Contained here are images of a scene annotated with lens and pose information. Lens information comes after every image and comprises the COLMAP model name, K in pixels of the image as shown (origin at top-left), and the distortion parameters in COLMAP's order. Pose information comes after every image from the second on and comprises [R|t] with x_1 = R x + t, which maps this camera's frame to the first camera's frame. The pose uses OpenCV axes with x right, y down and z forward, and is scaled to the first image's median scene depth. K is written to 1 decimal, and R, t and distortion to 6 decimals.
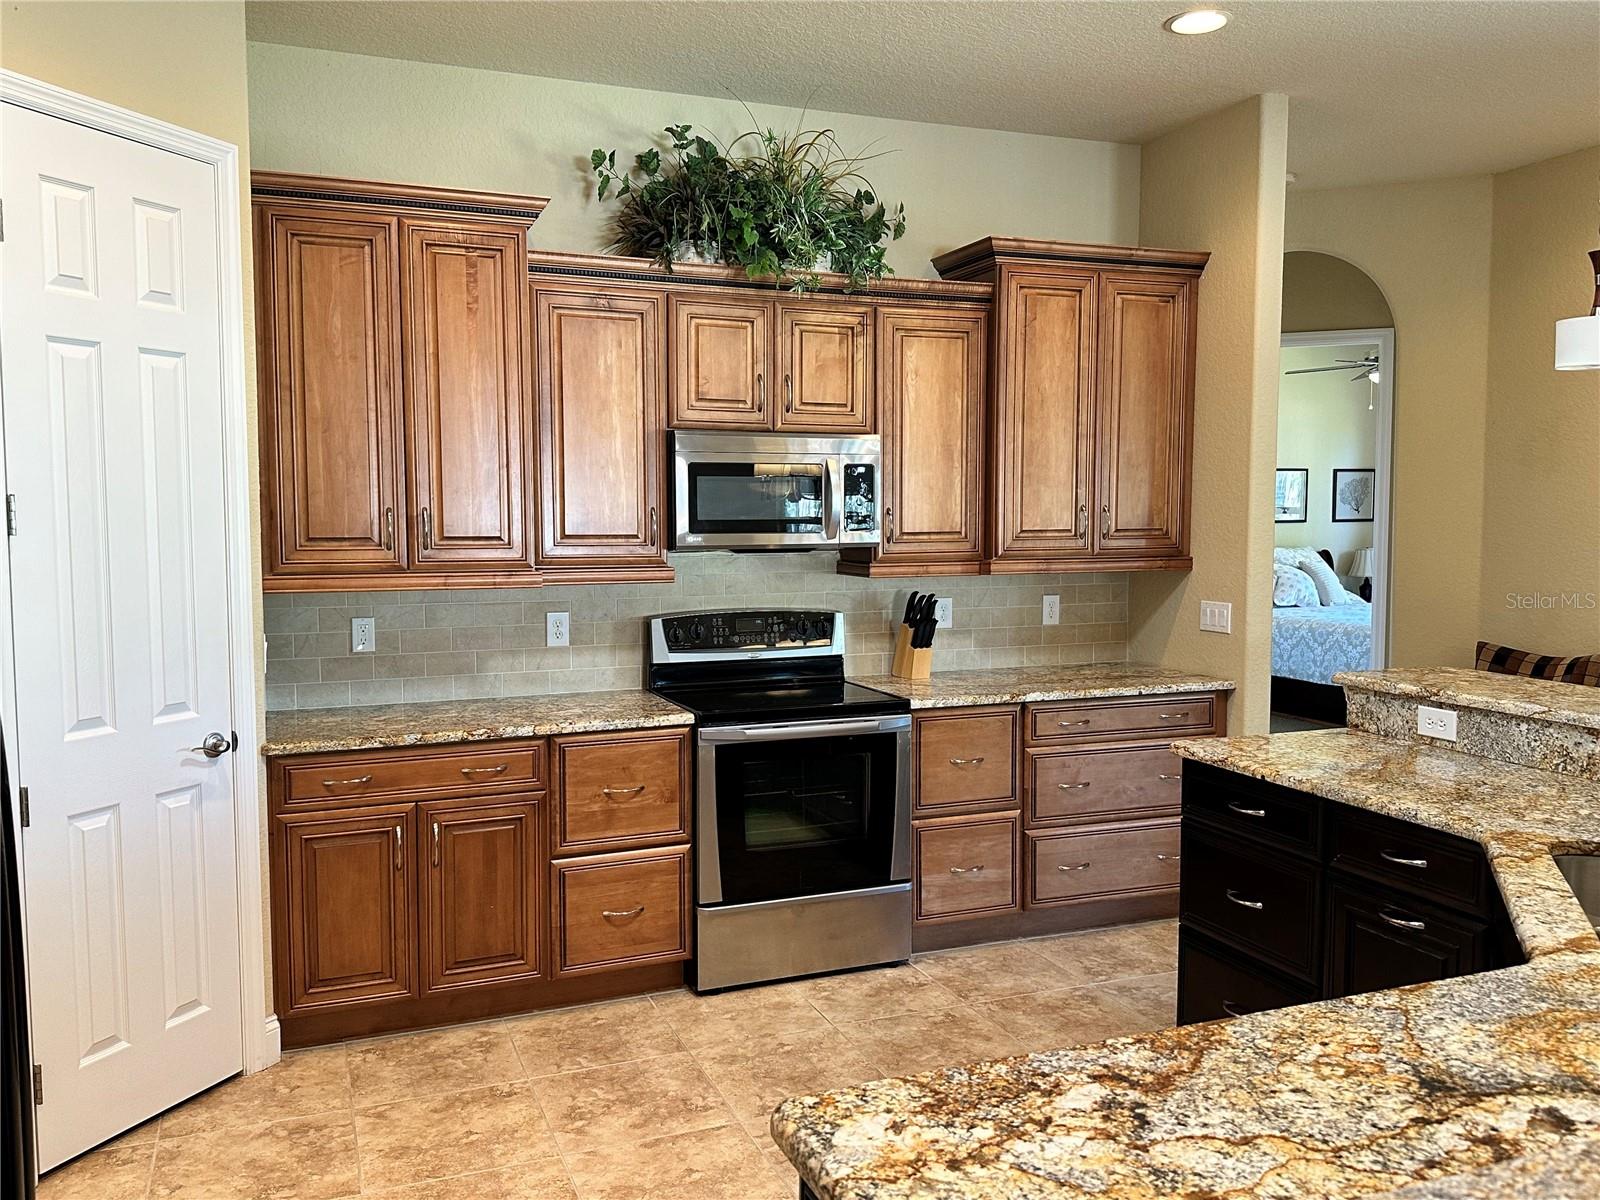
lens RADIAL K [[1276.5, 0, 795.4], [0, 1276.5, 591.9], [0, 0, 1]] dist [0.049375, -0.014942]
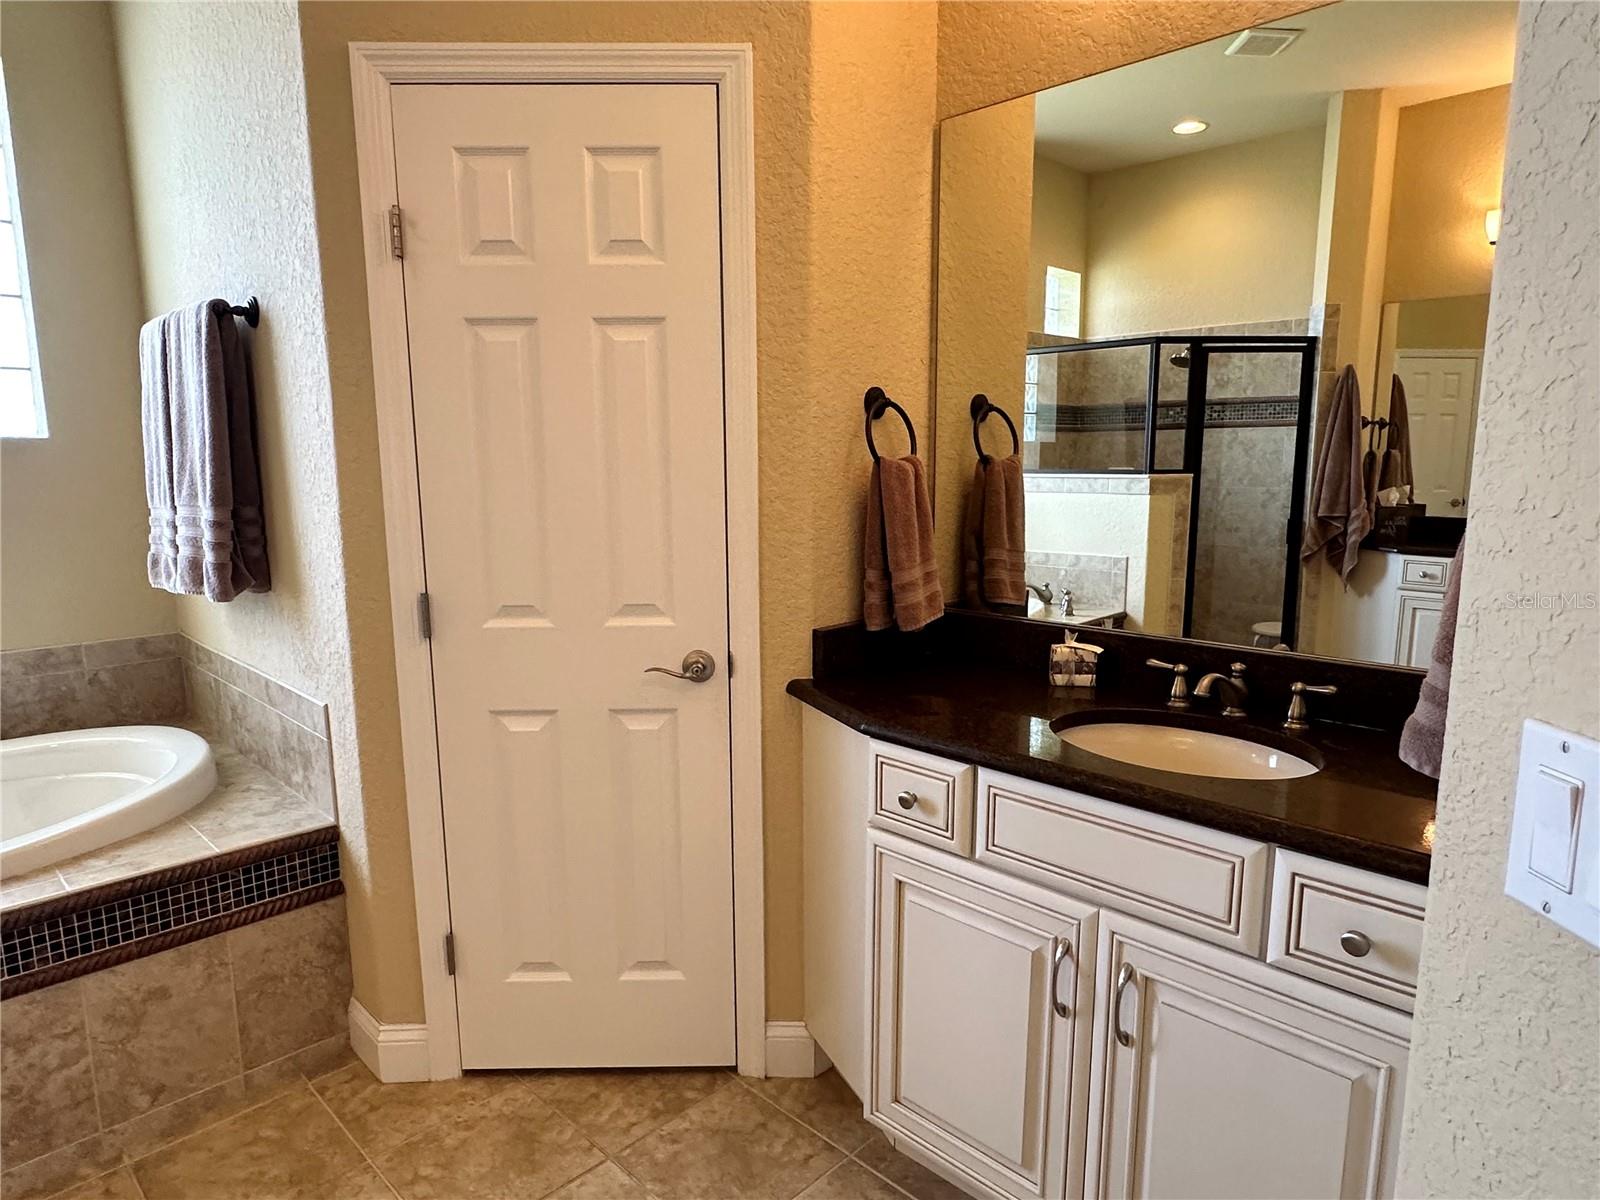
lens RADIAL K [[957.2, 0, 800.8], [0, 957.2, 612.2], [0, 0, 1]] dist [0.000282, -0.000999]
pose [[0.398465, 0.156646, -0.903708, 0.065015], [-0.054036, 0.987605, 0.147363, 0.000301], [0.915591, -0.009887, 0.401990, 0.632779]]
